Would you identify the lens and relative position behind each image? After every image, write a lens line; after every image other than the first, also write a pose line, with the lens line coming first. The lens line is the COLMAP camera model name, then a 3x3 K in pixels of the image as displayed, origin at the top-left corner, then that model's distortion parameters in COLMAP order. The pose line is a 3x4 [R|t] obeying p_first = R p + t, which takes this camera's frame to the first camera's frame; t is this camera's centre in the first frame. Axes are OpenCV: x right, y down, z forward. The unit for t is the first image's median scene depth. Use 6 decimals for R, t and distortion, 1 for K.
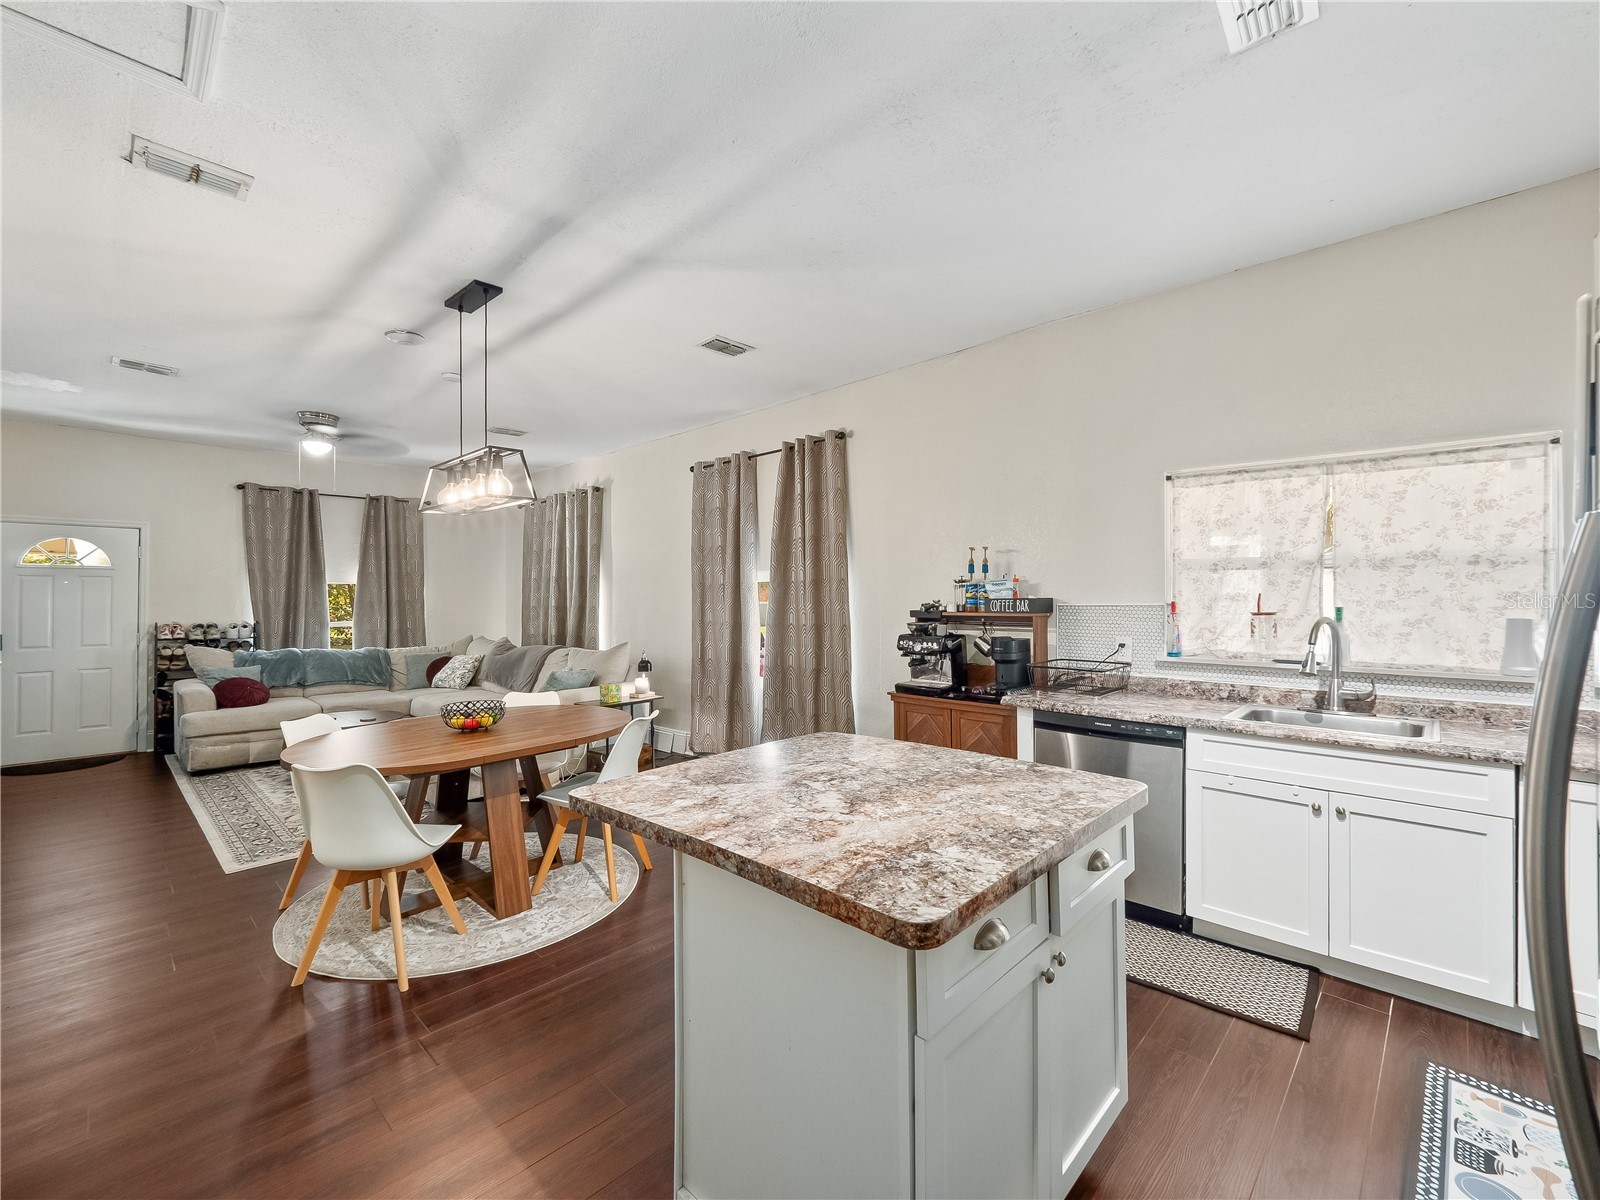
lens RADIAL K [[684.6, 0, 789.8], [0, 684.6, 591.2], [0, 0, 1]] dist [0.002949, -0.005493]
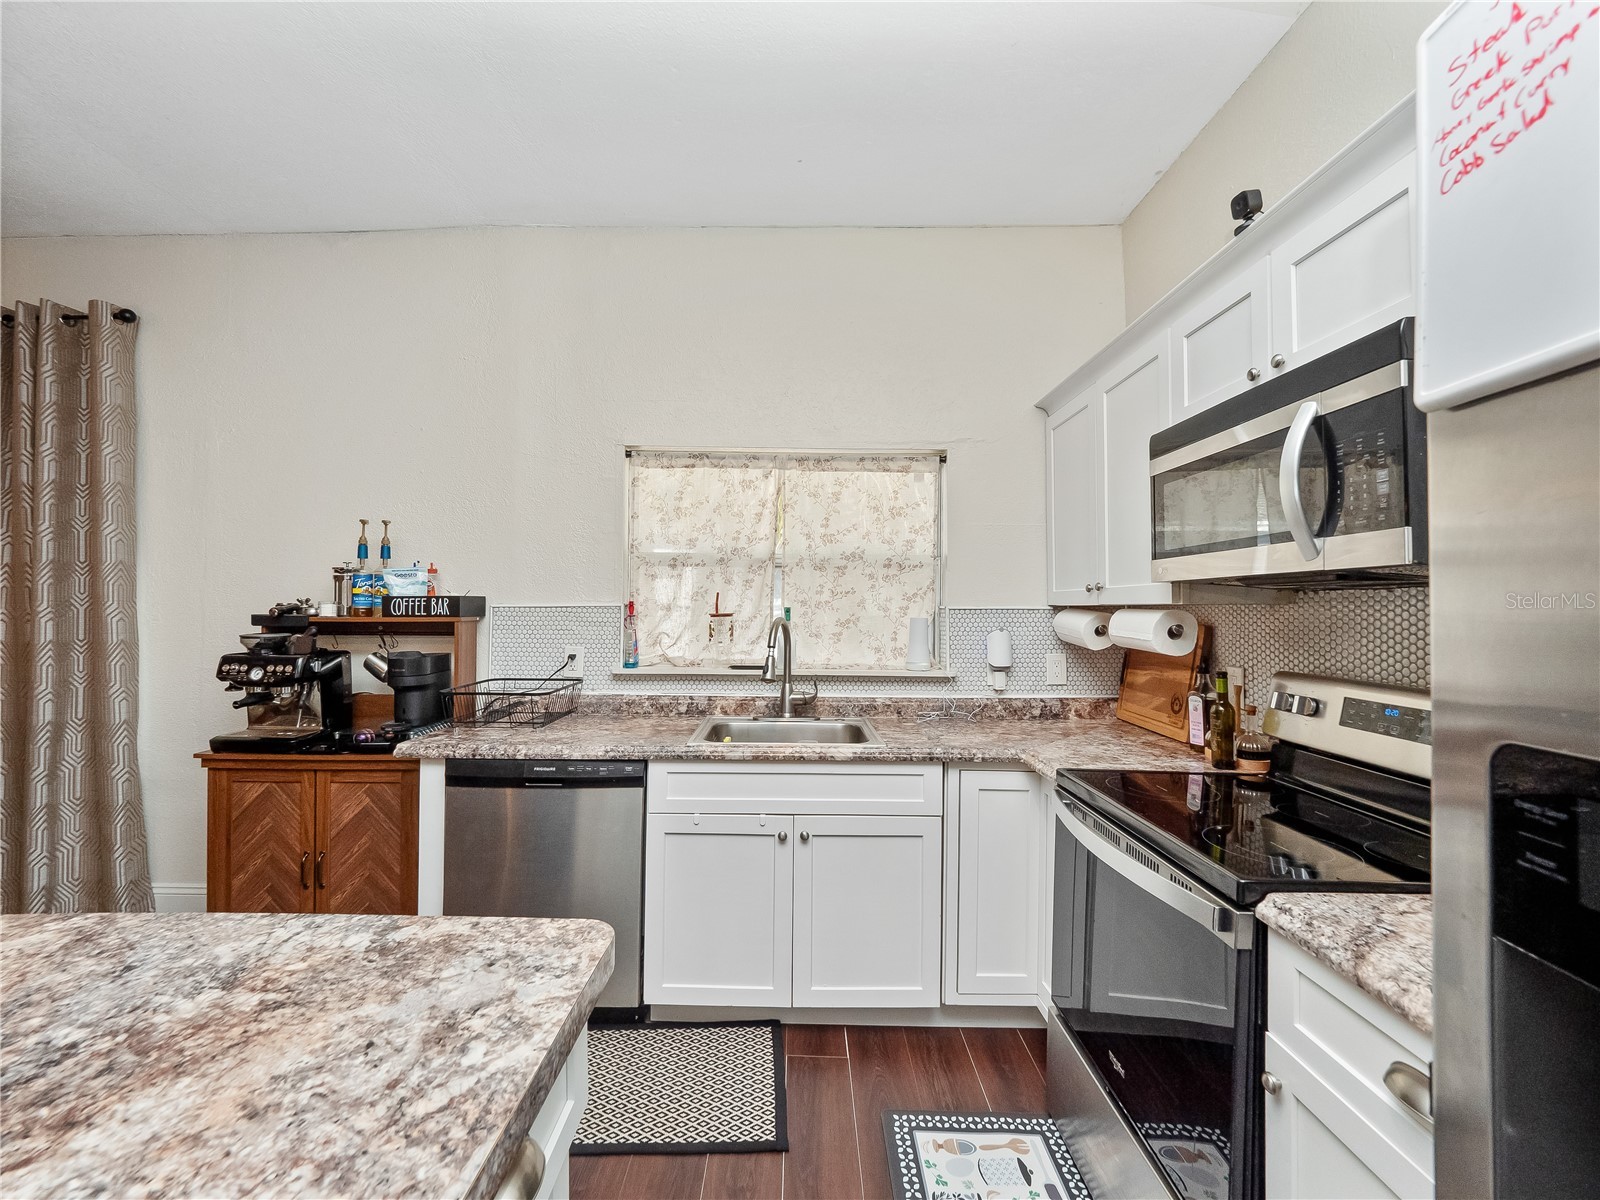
lens RADIAL K [[684.6, 0, 789.8], [0, 684.6, 591.2], [0, 0, 1]] dist [0.002949, -0.005493]
pose [[0.725721, 0.023174, 0.687599, 0.133467], [-0.011225, 0.999698, -0.021845, 0.019391], [-0.687897, 0.008136, 0.725762, 0.276315]]
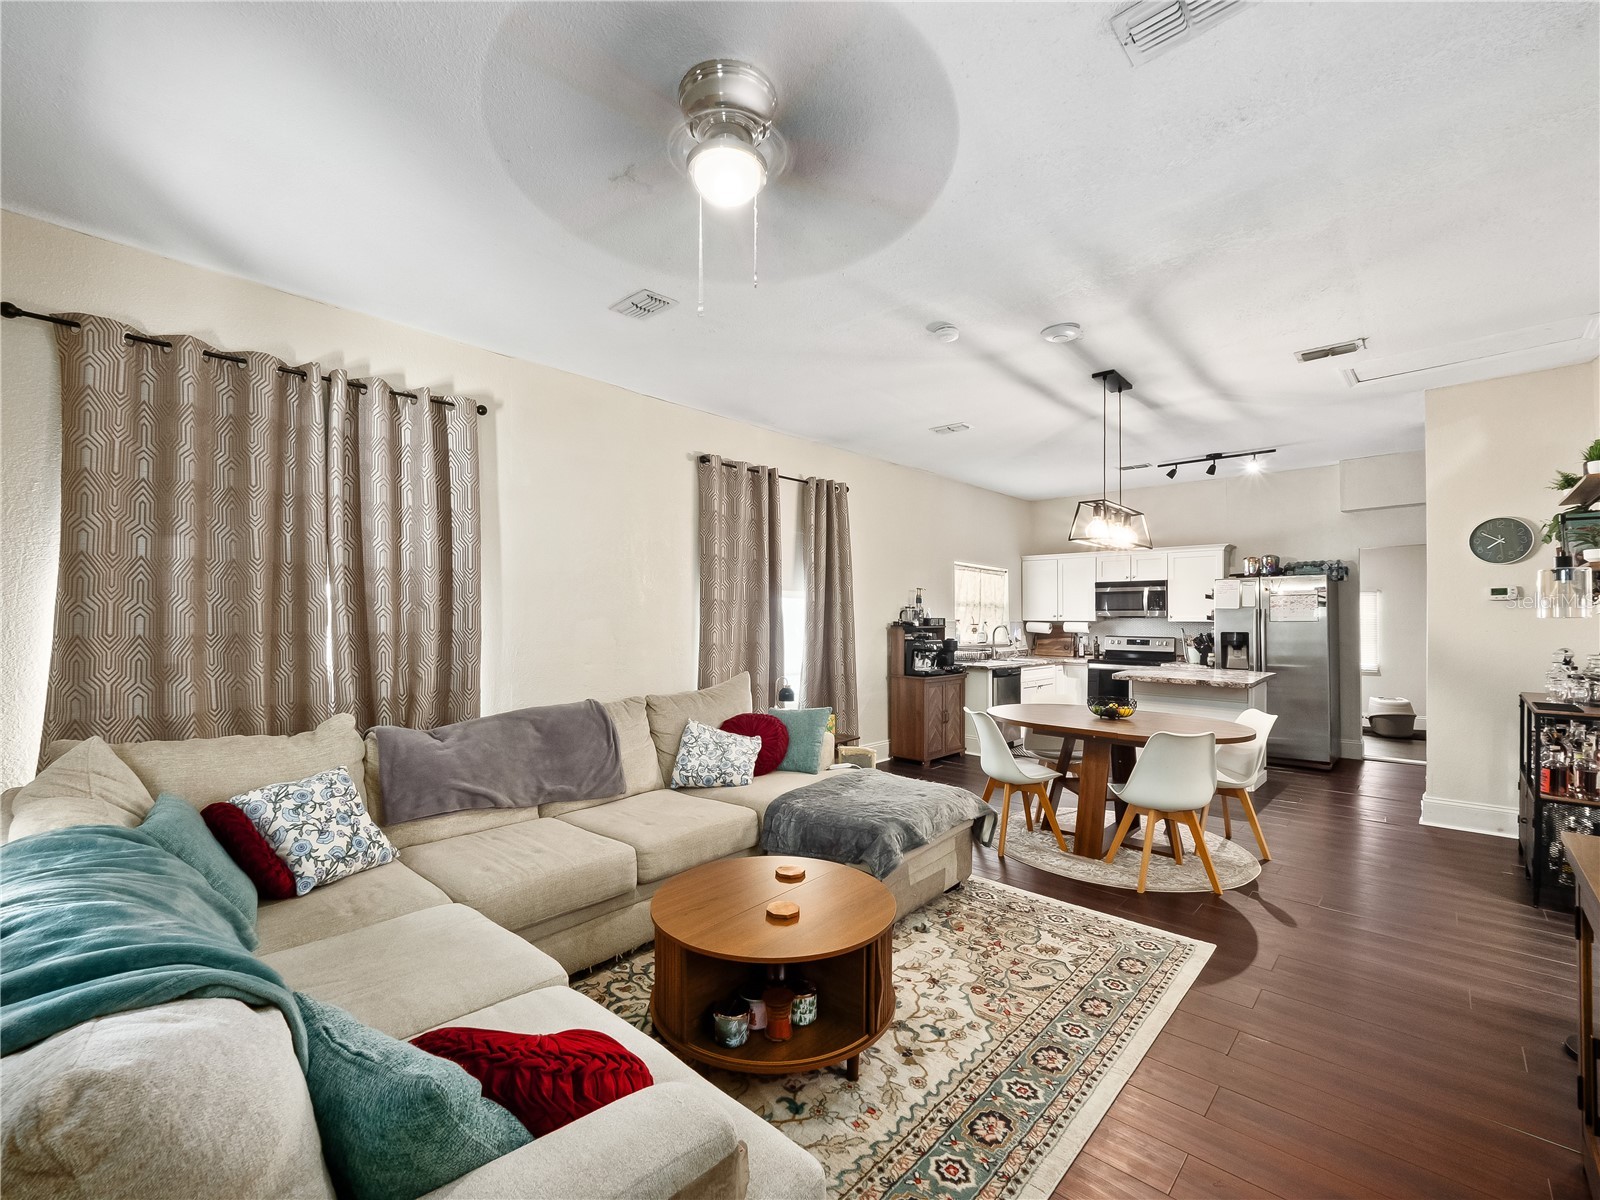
lens RADIAL K [[684.6, 0, 789.8], [0, 684.6, 591.2], [0, 0, 1]] dist [0.002949, -0.005493]
pose [[-0.012516, 0.043766, 0.998963, -1.761716], [-0.012902, 0.998951, -0.043928, 0.028846], [-0.999838, -0.013438, -0.011938, 1.648985]]
